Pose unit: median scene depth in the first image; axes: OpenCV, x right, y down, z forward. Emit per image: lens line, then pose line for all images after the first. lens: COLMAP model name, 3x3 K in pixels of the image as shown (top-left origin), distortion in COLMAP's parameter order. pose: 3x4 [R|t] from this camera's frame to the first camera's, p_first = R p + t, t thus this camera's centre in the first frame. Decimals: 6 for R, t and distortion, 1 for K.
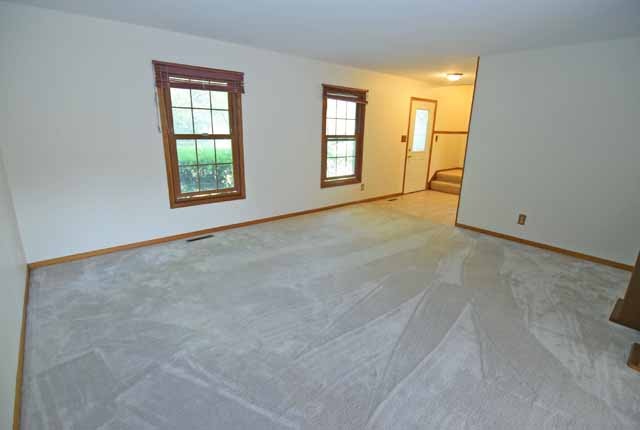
lens RADIAL K [[315.2, 0, 320.0], [0, 315.2, 215.0], [0, 0, 1]] dist [-0.003359, -0.000393]
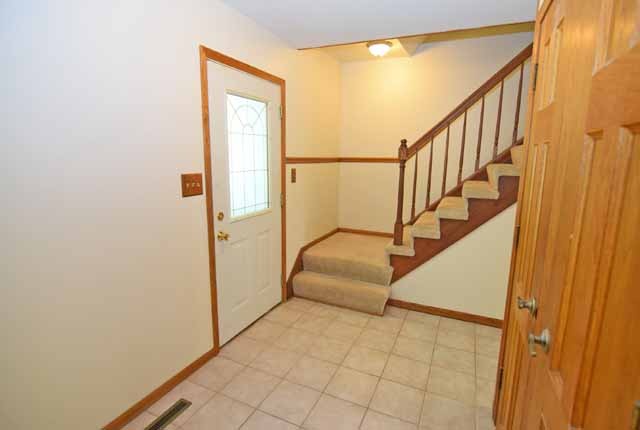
lens RADIAL K [[313.1, 0, 320.0], [0, 313.1, 215.0], [0, 0, 1]] dist [0.000722, -0.014391]
pose [[0.902023, -0.085747, 0.423086, 0.235464], [0.120431, 0.991147, -0.055884, -0.173731], [-0.414549, 0.101362, 0.904364, 0.653263]]
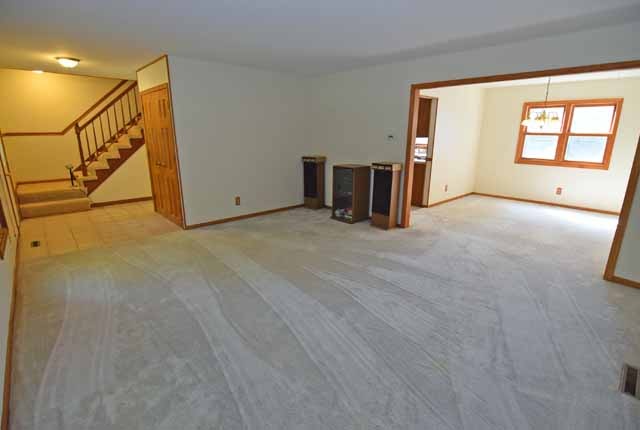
lens RADIAL K [[313.1, 0, 320.0], [0, 313.1, 215.0], [0, 0, 1]] dist [0.000722, -0.014391]
pose [[-0.043379, -0.274303, 0.960664, -0.351738], [0.259831, 0.925383, 0.275961, -0.115774], [-0.964679, 0.261582, 0.031130, 0.392908]]
